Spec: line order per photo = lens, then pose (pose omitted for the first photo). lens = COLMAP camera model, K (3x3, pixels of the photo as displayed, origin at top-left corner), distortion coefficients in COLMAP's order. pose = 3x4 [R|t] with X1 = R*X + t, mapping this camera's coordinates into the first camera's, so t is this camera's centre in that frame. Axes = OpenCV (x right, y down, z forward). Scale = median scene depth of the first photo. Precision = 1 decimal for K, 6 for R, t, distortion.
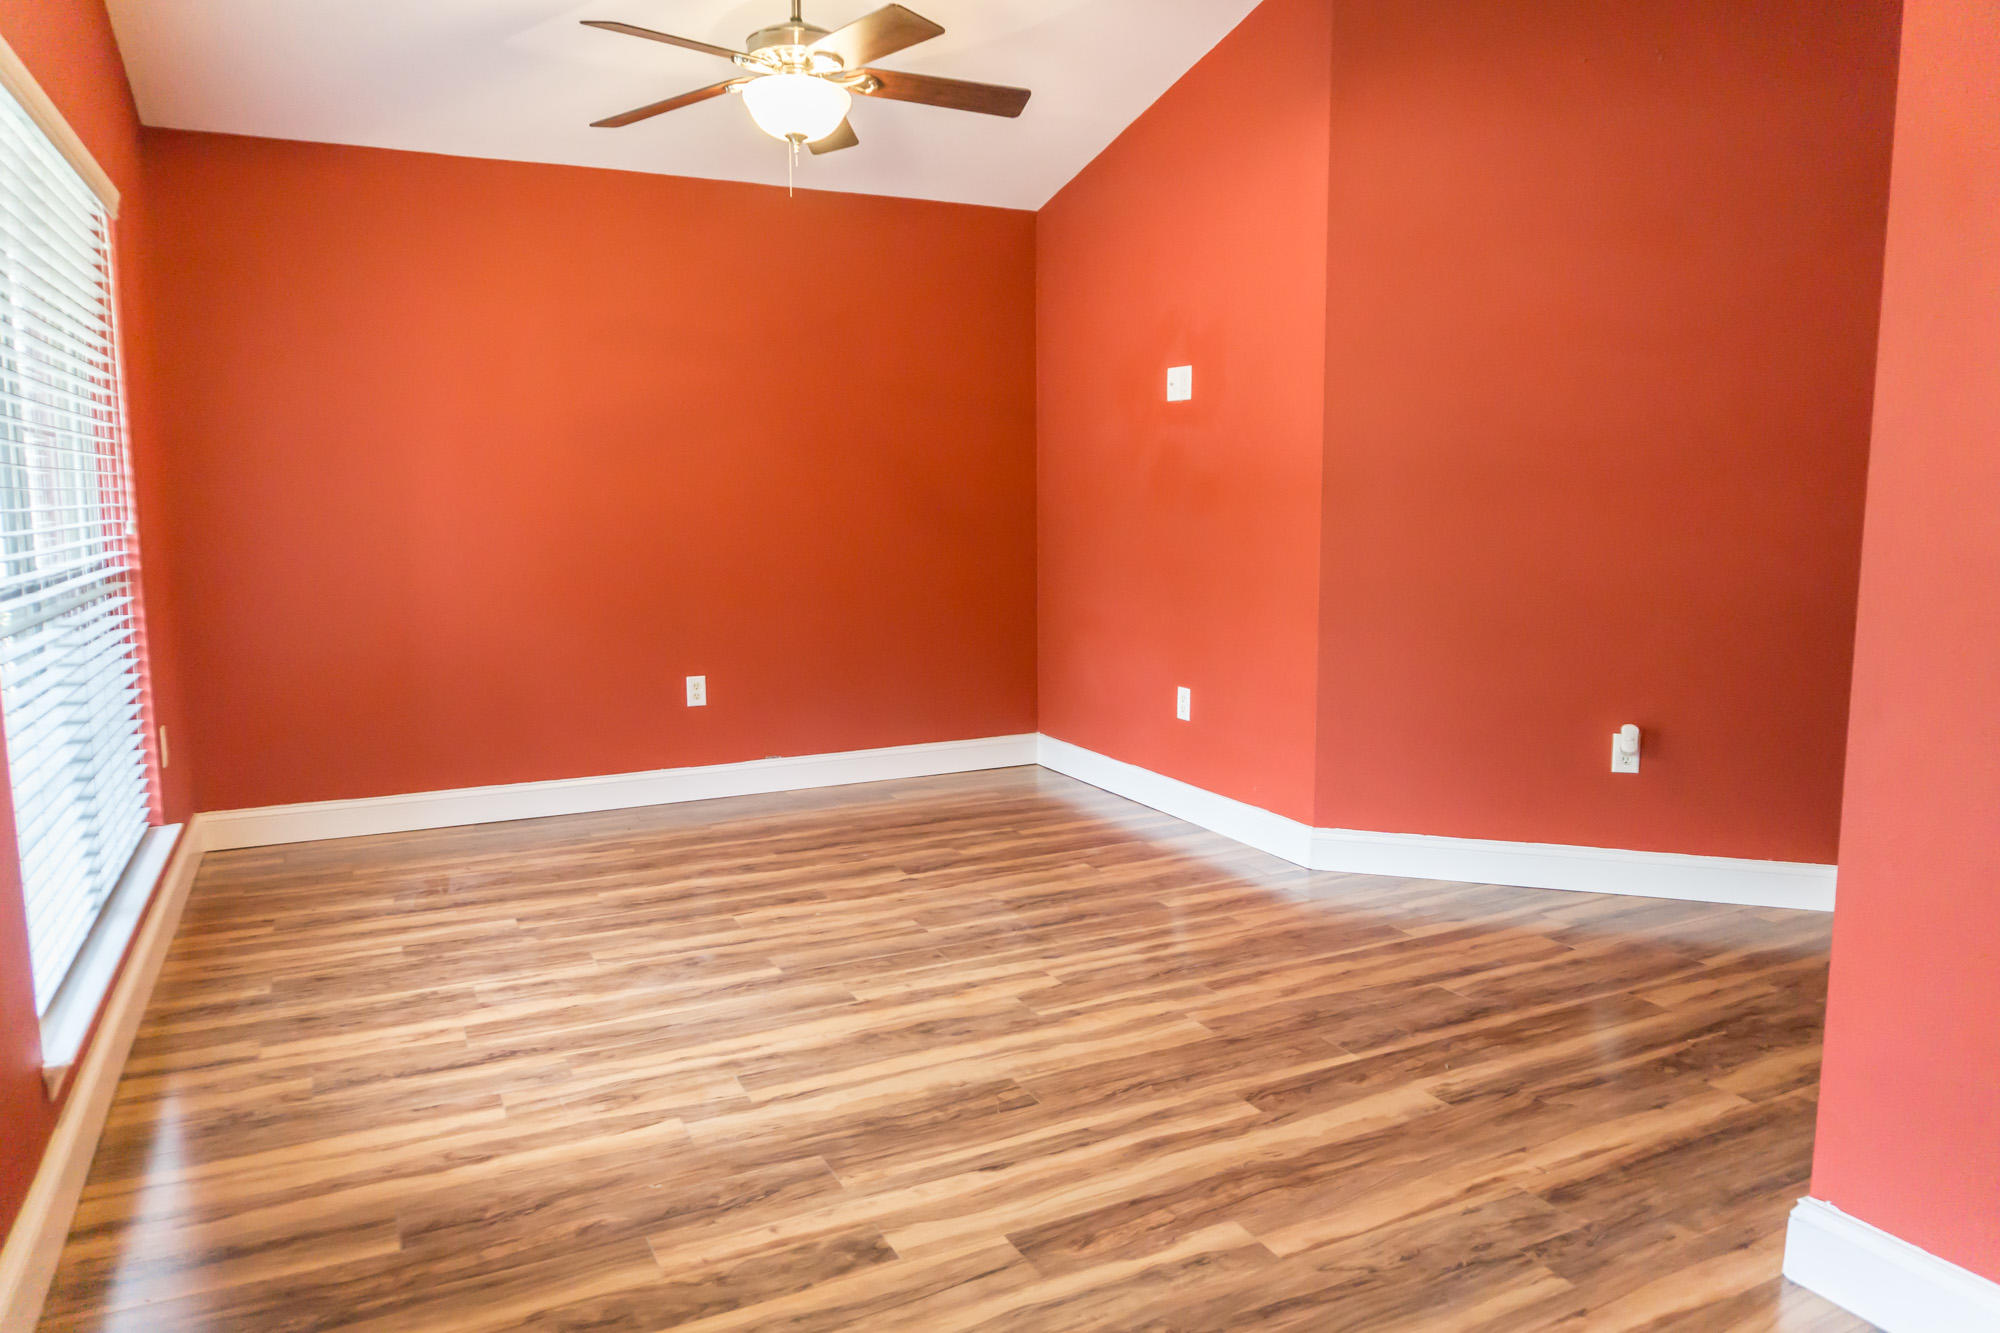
lens RADIAL K [[1325.5, 0, 1000.0], [0, 1325.5, 666.5], [0, 0, 1]] dist [-0.019211, -0.000698]
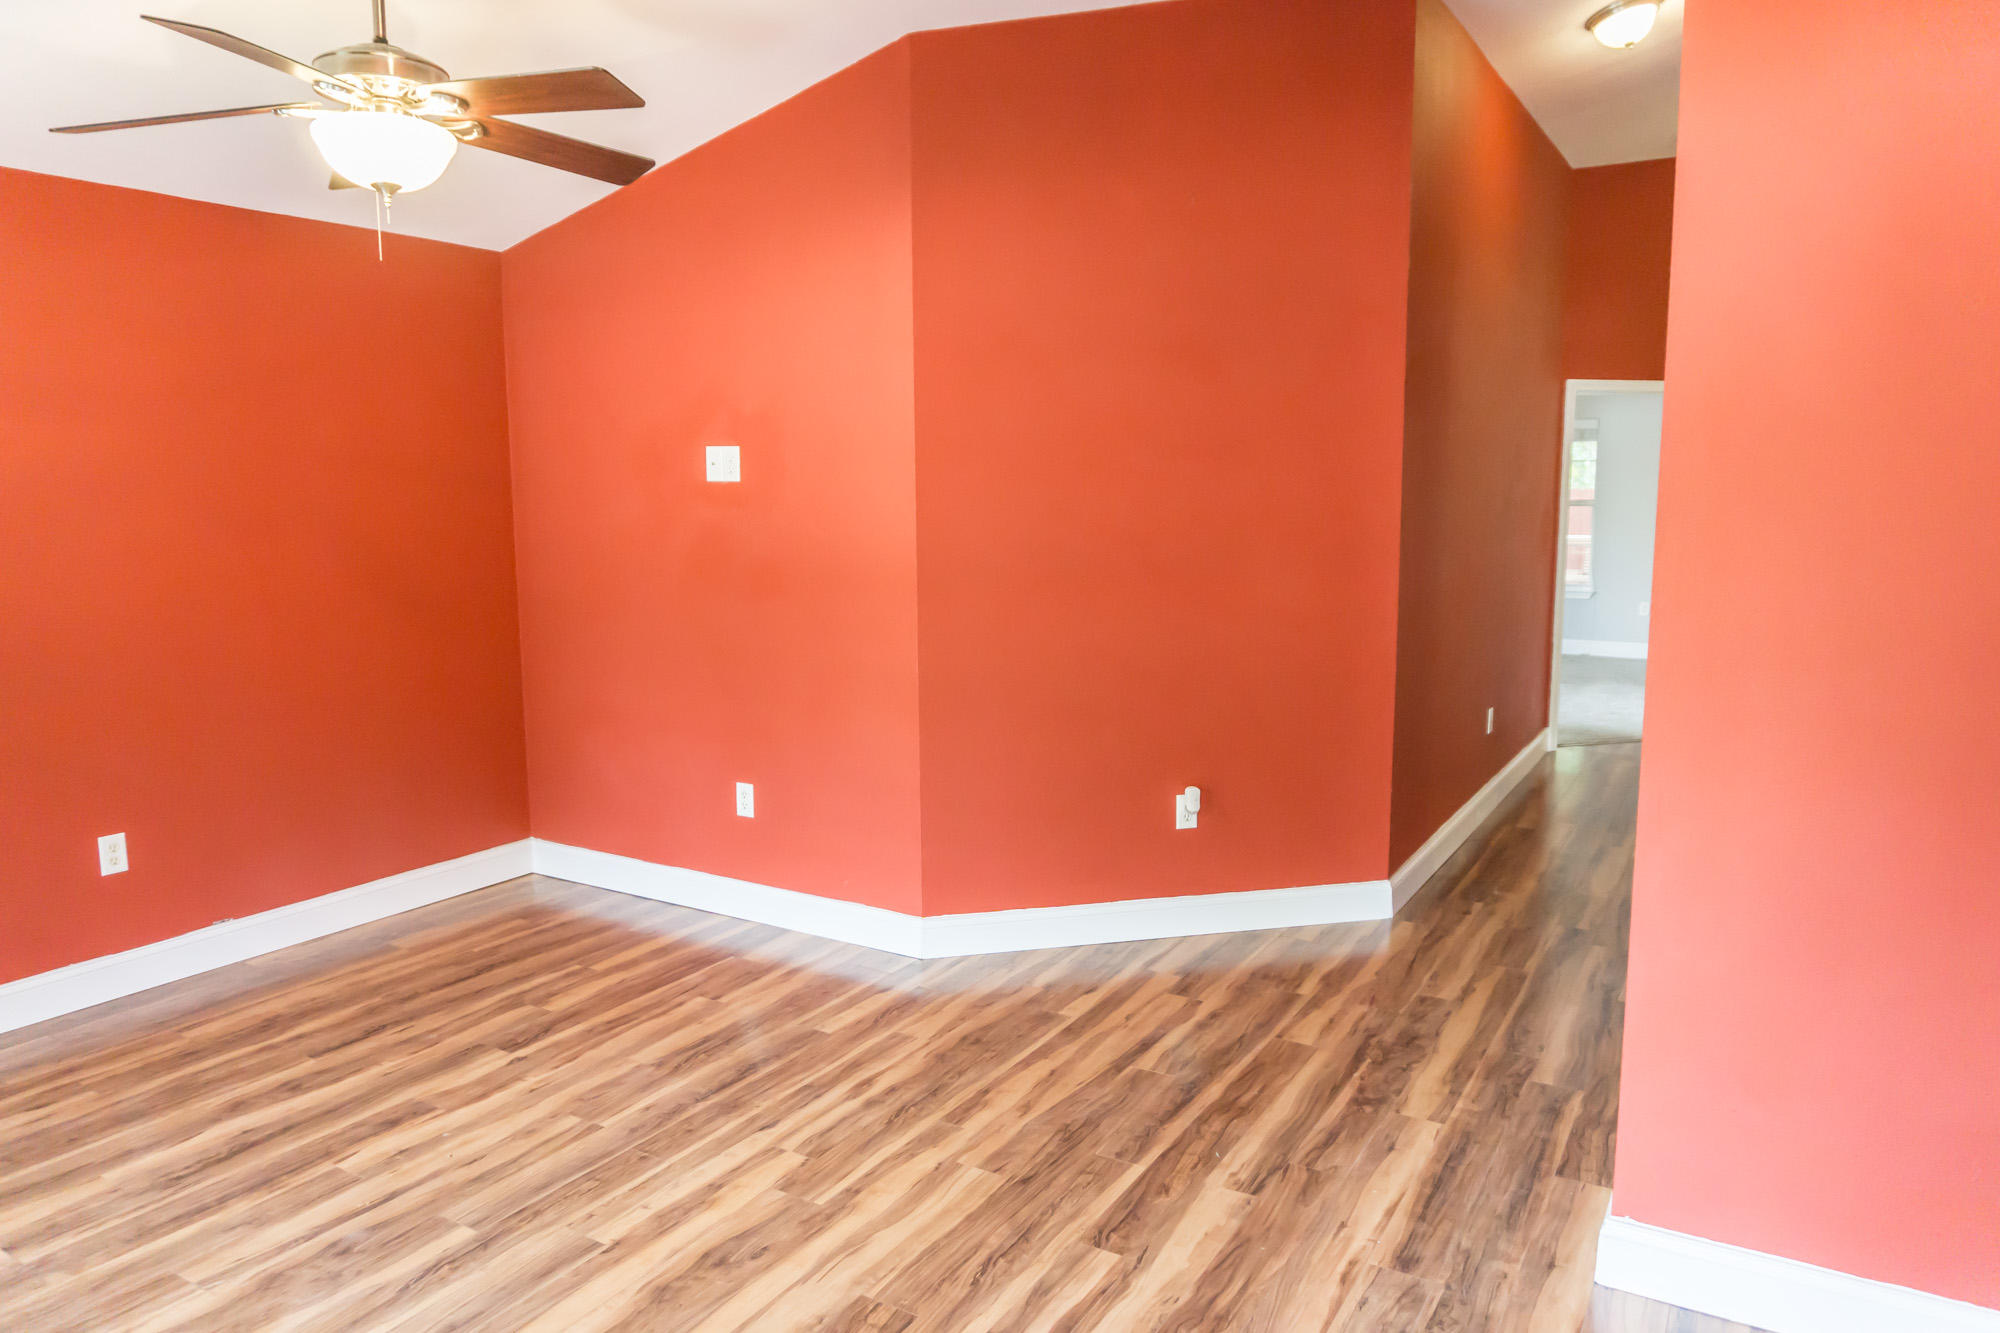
lens RADIAL K [[1332.2, 0, 998.4], [0, 1332.2, 665.0], [0, 0, 1]] dist [-0.022058, -0.003997]
pose [[0.845559, -0.069387, 0.529354, -0.259946], [0.068976, 0.997406, 0.020560, -0.094860], [-0.529408, 0.019128, 0.848152, 0.121139]]
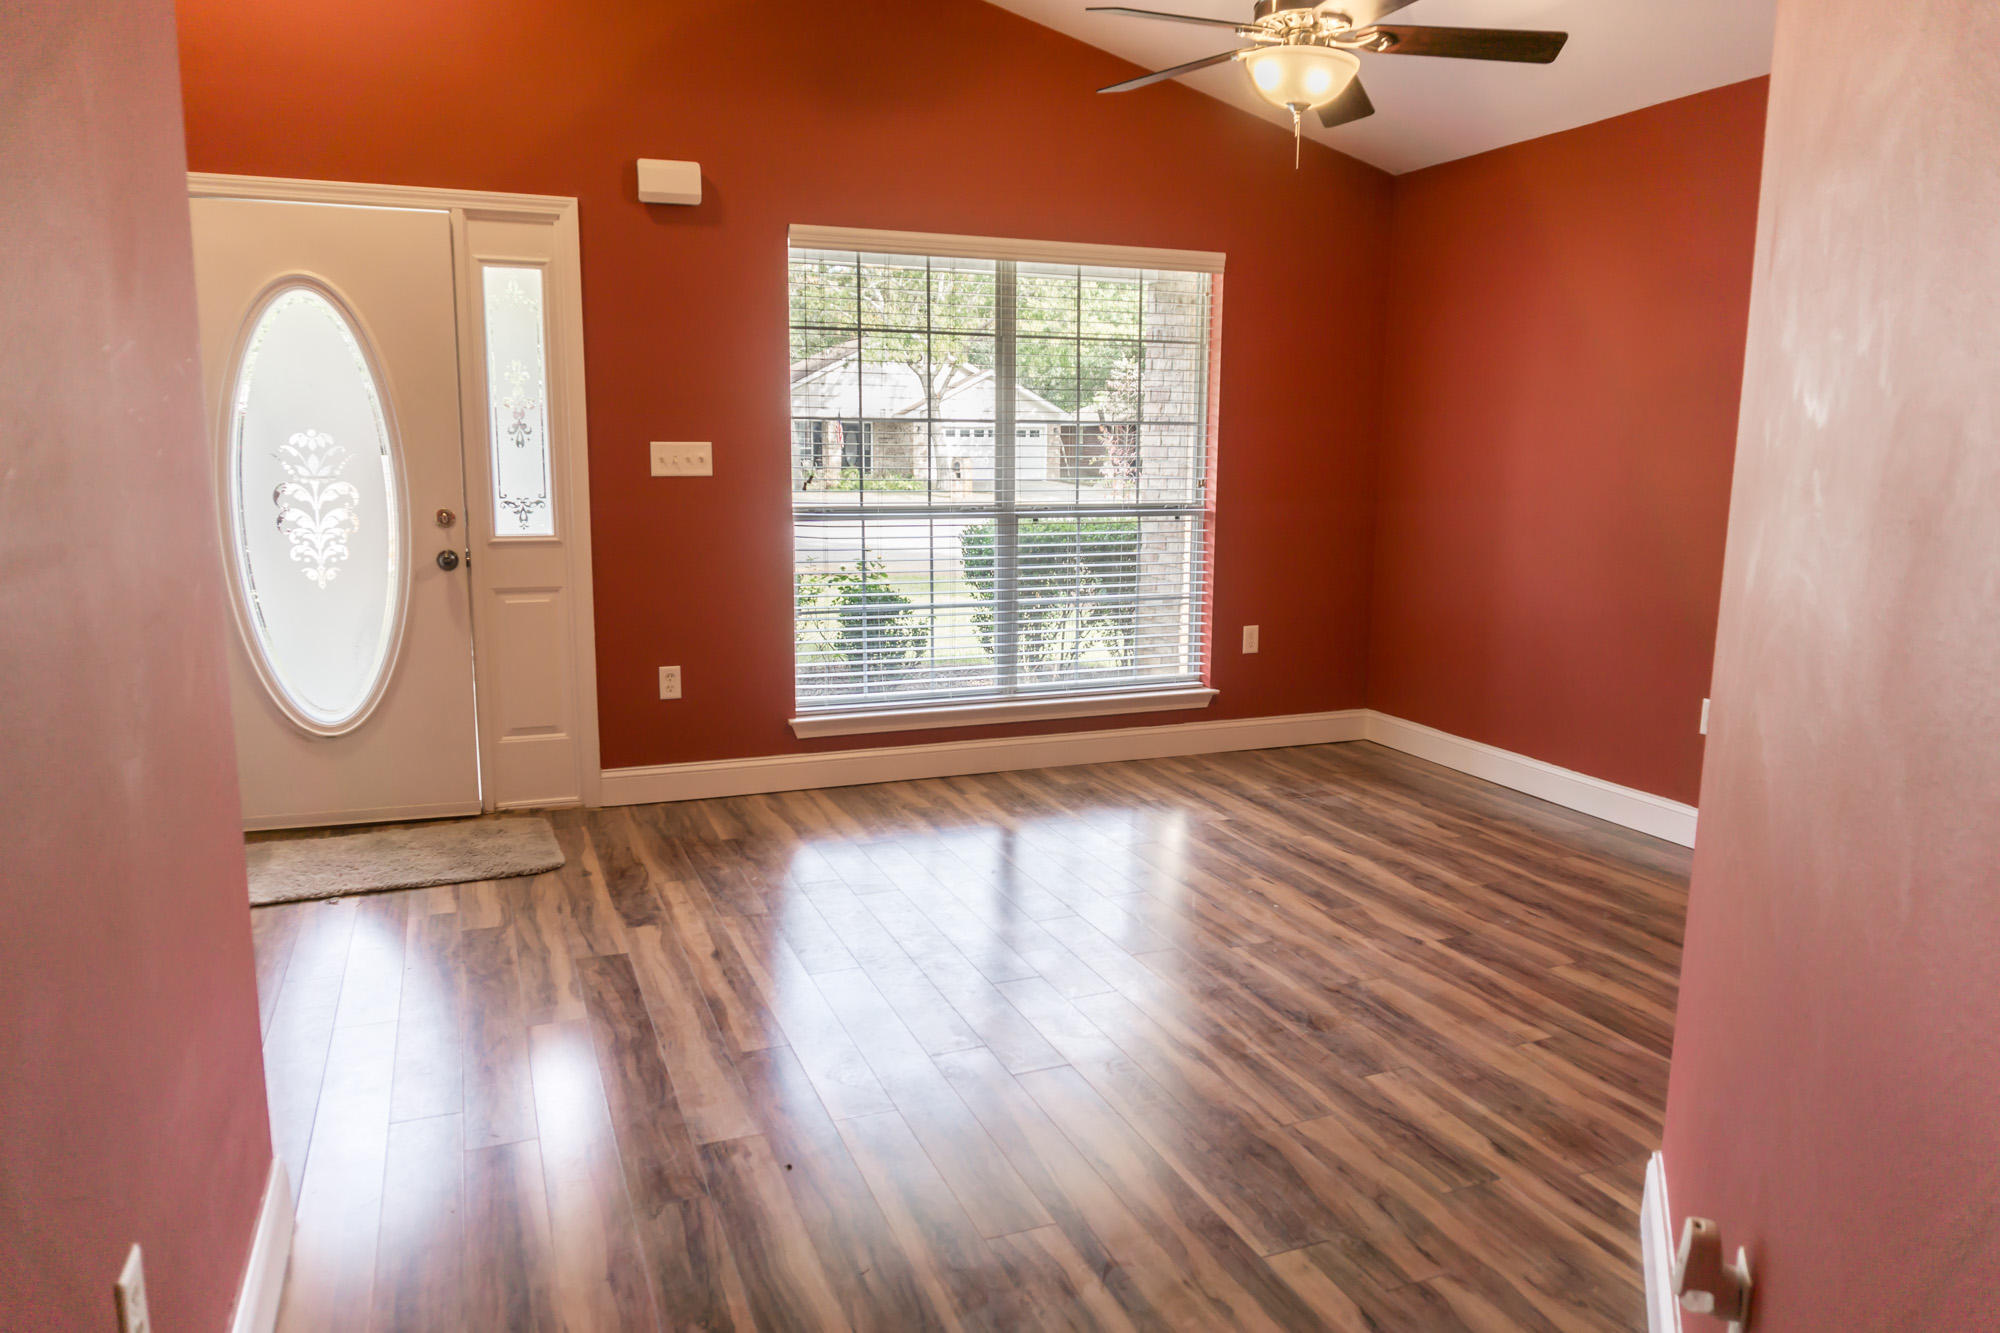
lens RADIAL K [[1332.2, 0, 998.4], [0, 1332.2, 665.0], [0, 0, 1]] dist [-0.022058, -0.003997]
pose [[-0.079342, 0.169374, -0.982353, 0.808404], [-0.138761, 0.973989, 0.179139, -0.132664], [0.987142, 0.150526, -0.053776, 0.820023]]
